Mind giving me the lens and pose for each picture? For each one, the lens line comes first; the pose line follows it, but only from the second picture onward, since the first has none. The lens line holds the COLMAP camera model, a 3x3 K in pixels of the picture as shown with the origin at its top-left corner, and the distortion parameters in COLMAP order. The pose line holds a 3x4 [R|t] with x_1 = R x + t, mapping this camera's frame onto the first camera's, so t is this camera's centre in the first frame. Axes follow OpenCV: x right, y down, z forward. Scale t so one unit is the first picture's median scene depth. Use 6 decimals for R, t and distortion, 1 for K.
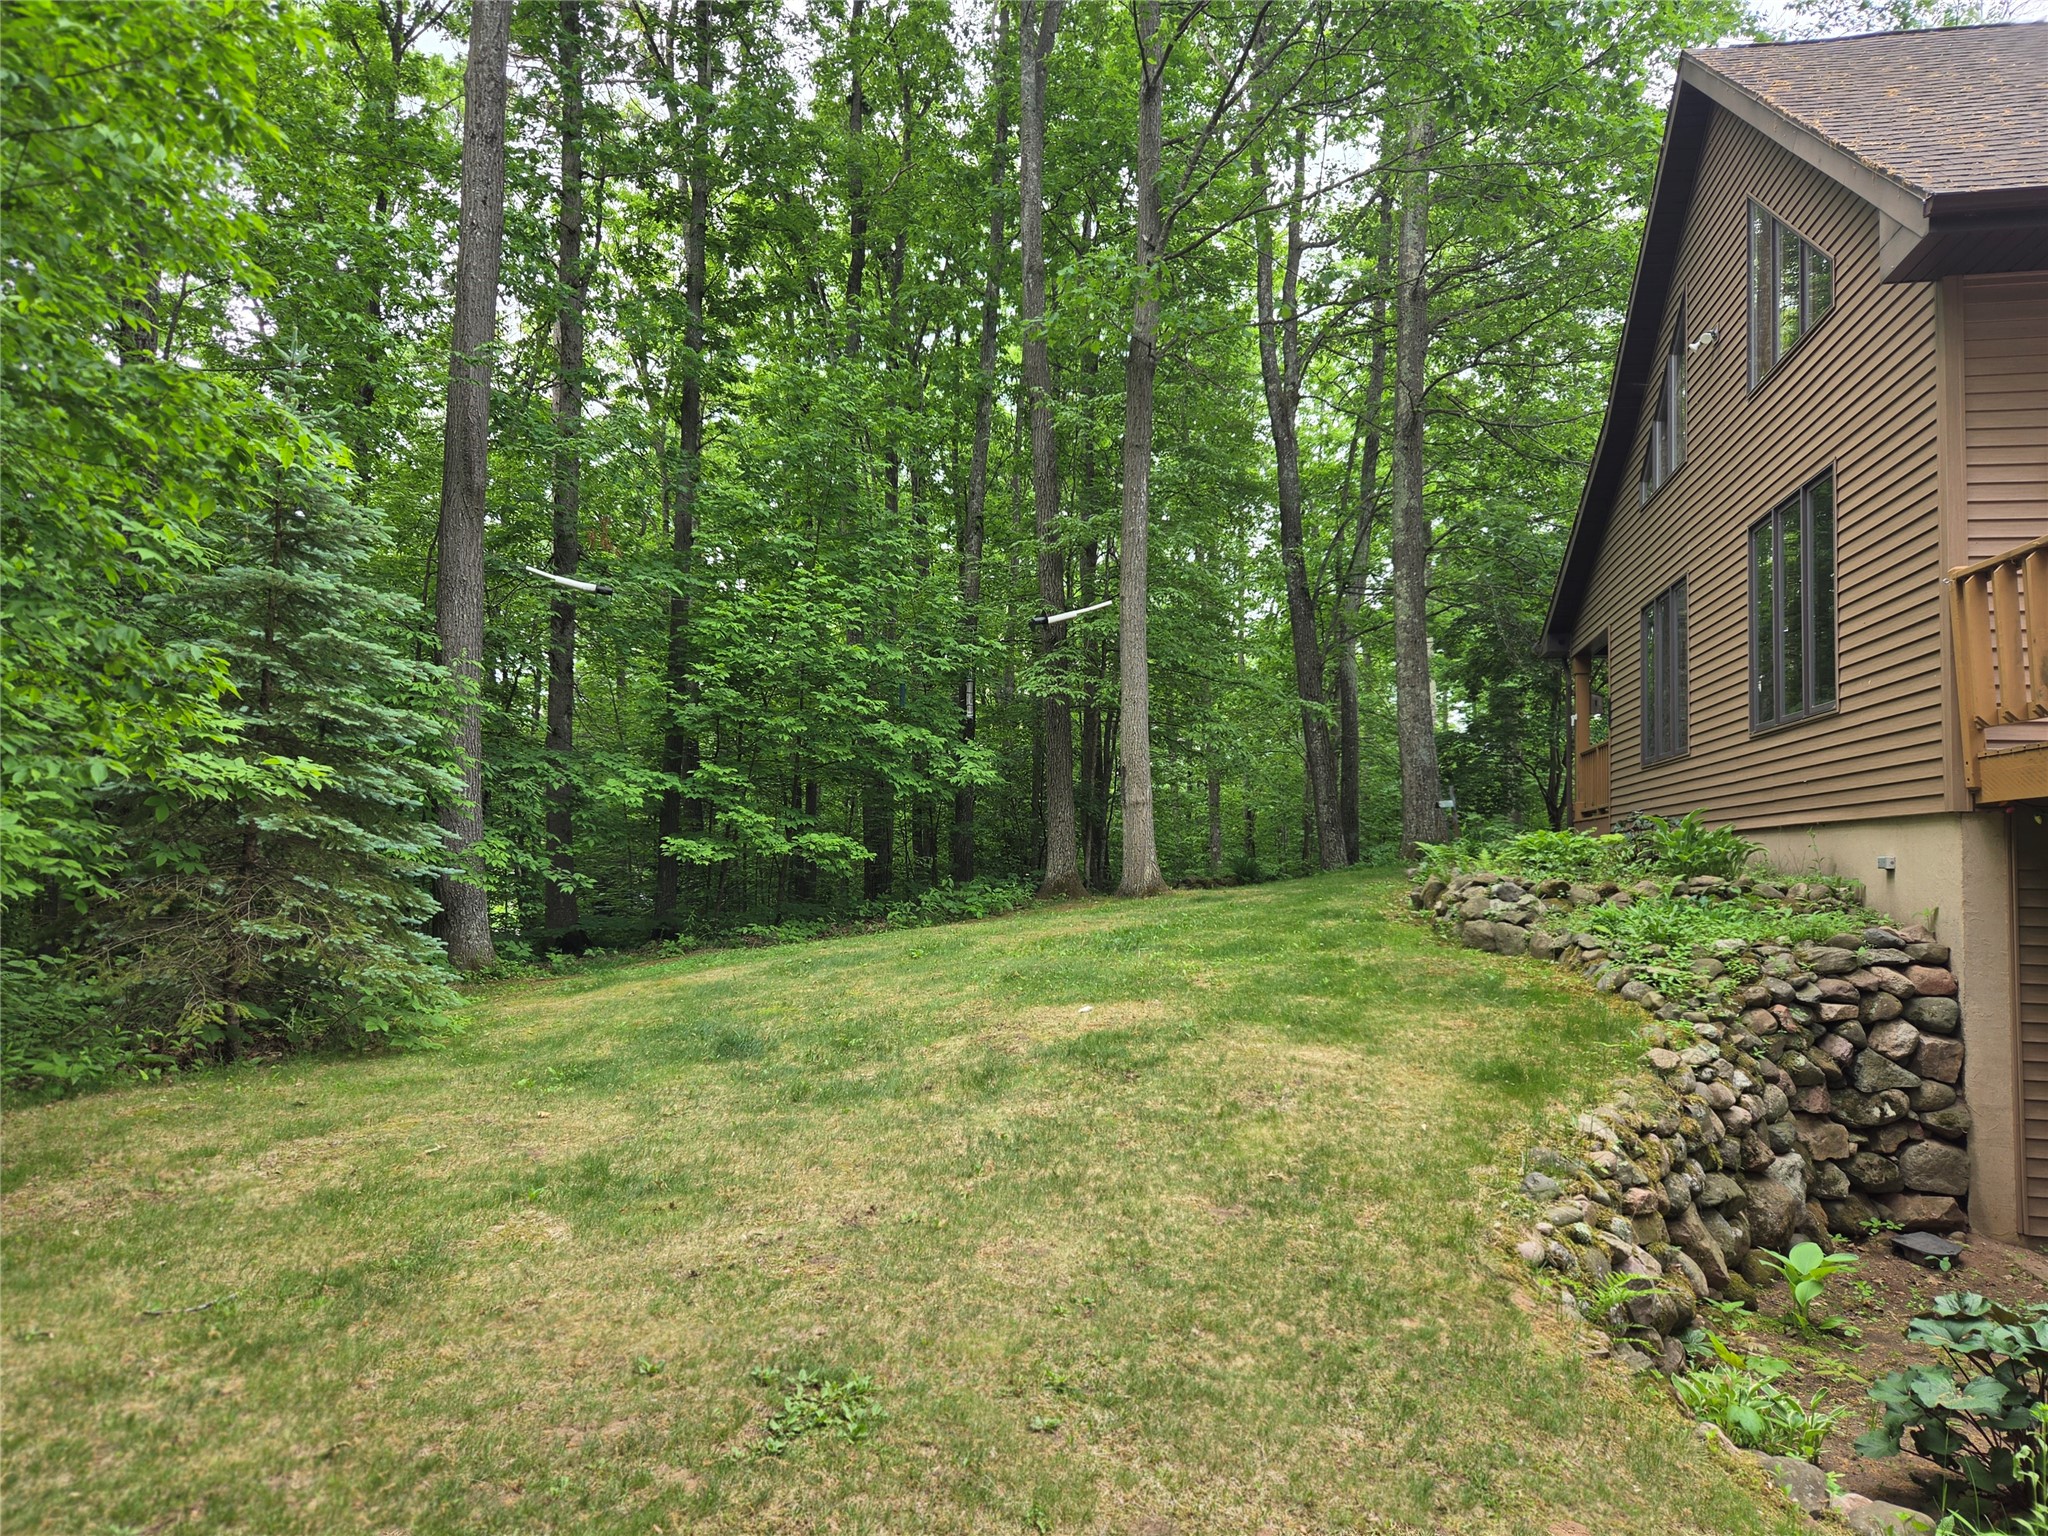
lens RADIAL K [[1371.6, 0, 1024.0], [0, 1371.6, 768.0], [0, 0, 1]] dist [0.002562, -0.000289]
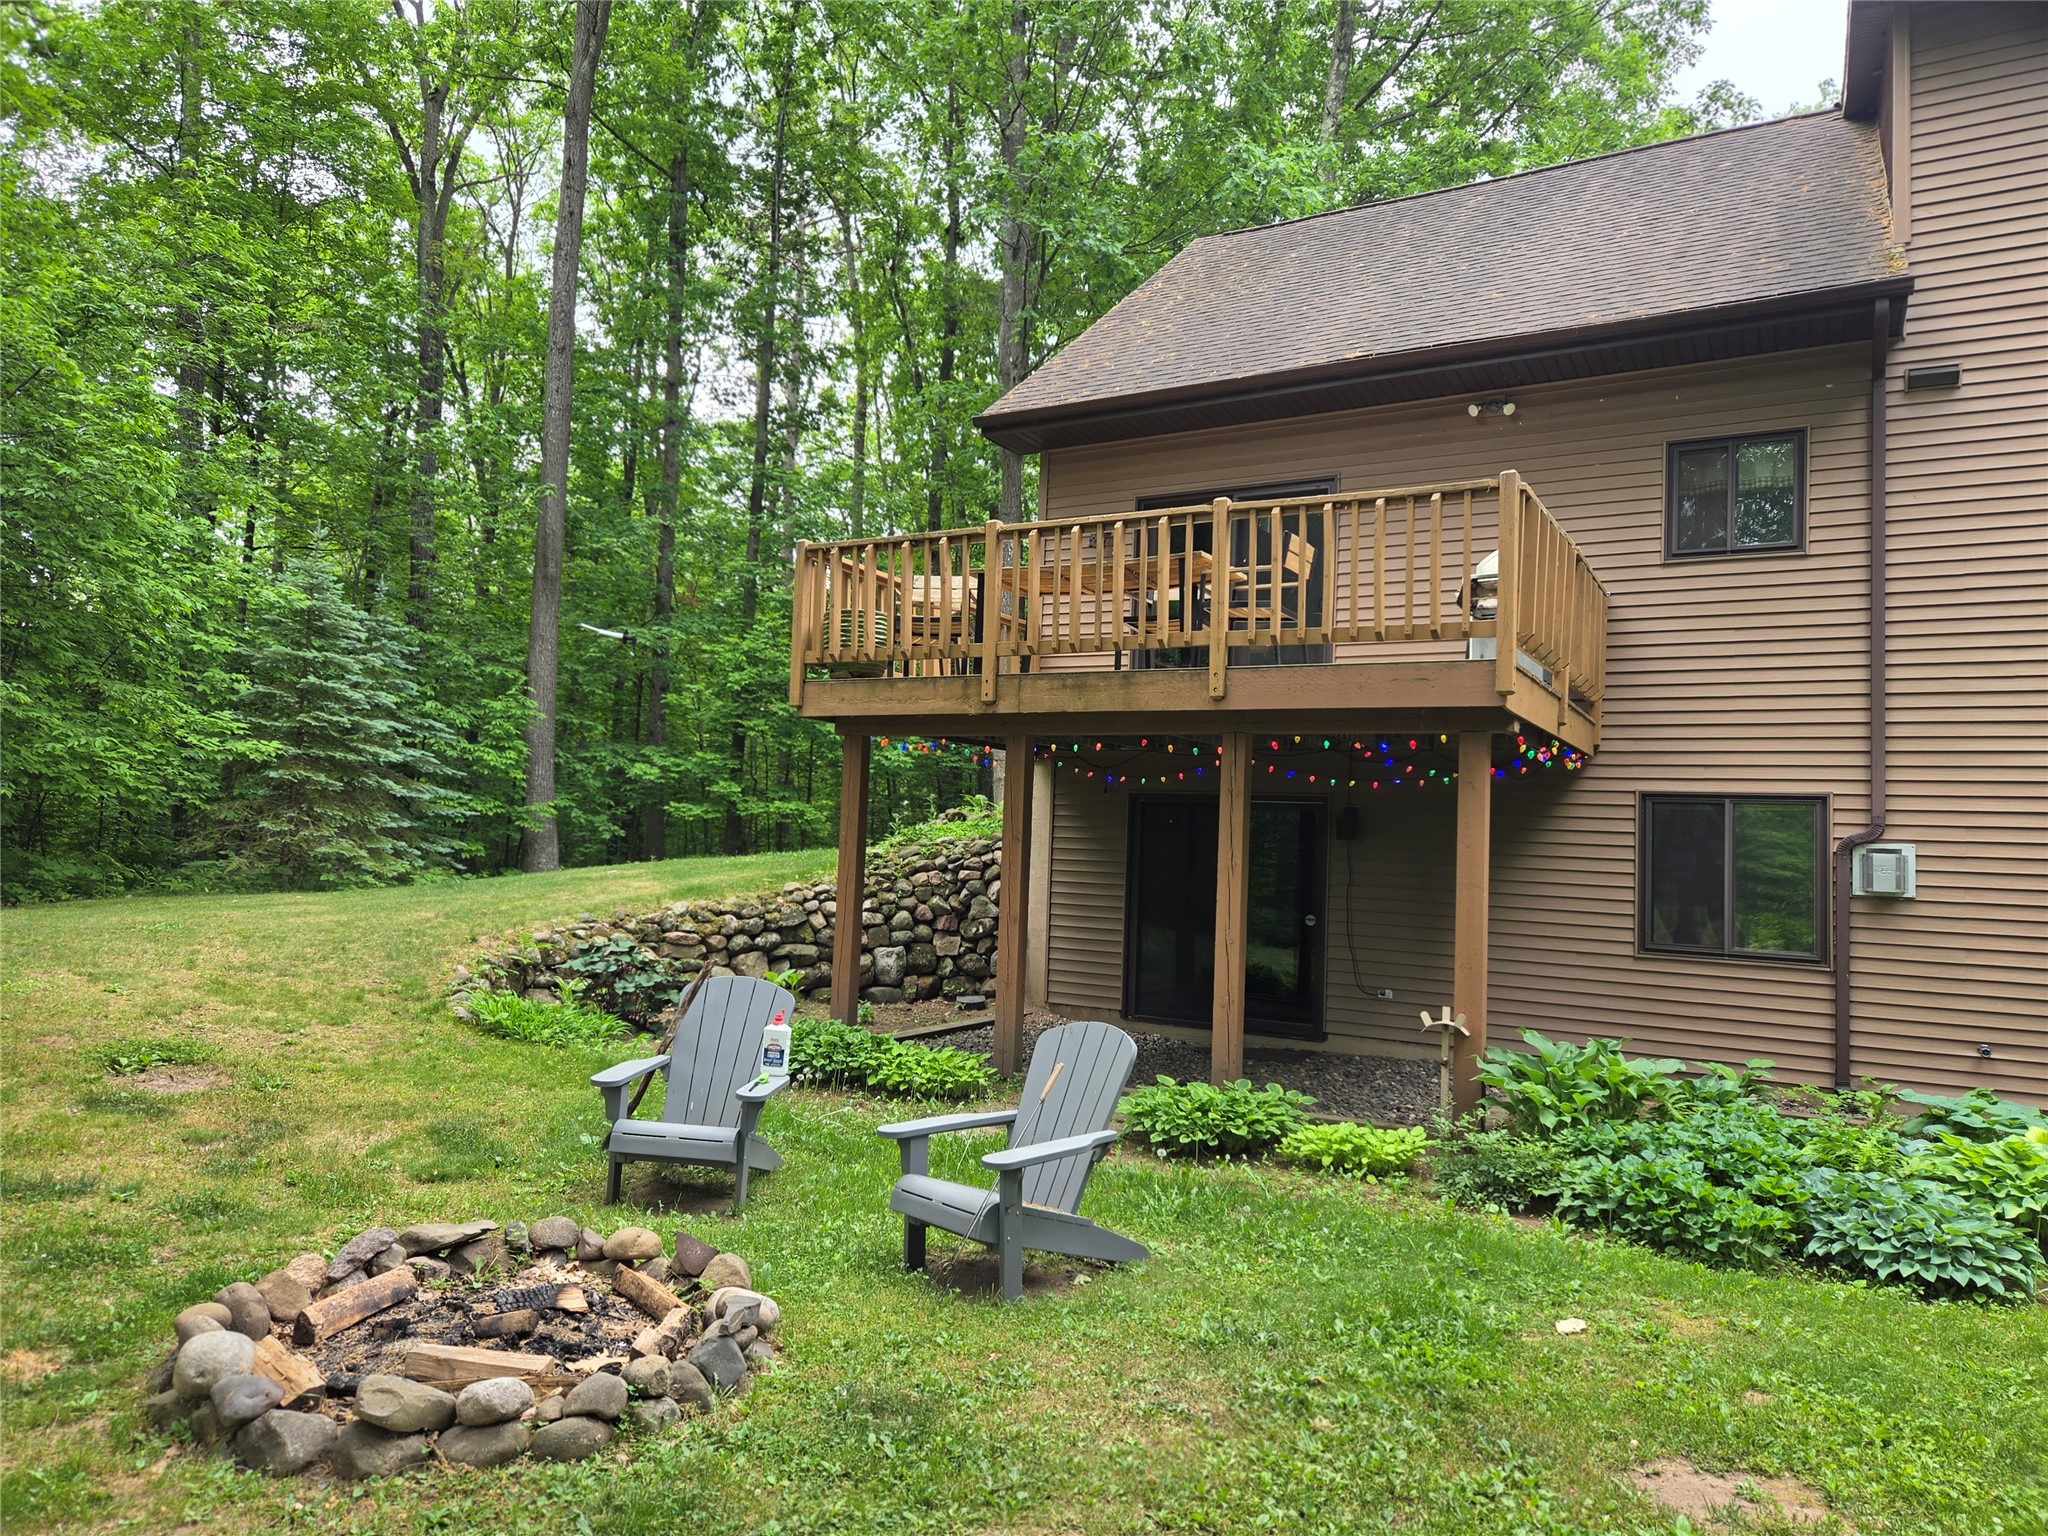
lens RADIAL K [[1371.6, 0, 1024.0], [0, 1371.6, 768.0], [0, 0, 1]] dist [0.002562, -0.000289]
pose [[0.952273, -0.006759, -0.305172, 0.573012], [0.005439, 0.999972, -0.005176, 0.024308], [0.305198, 0.003269, 0.952283, -0.309930]]
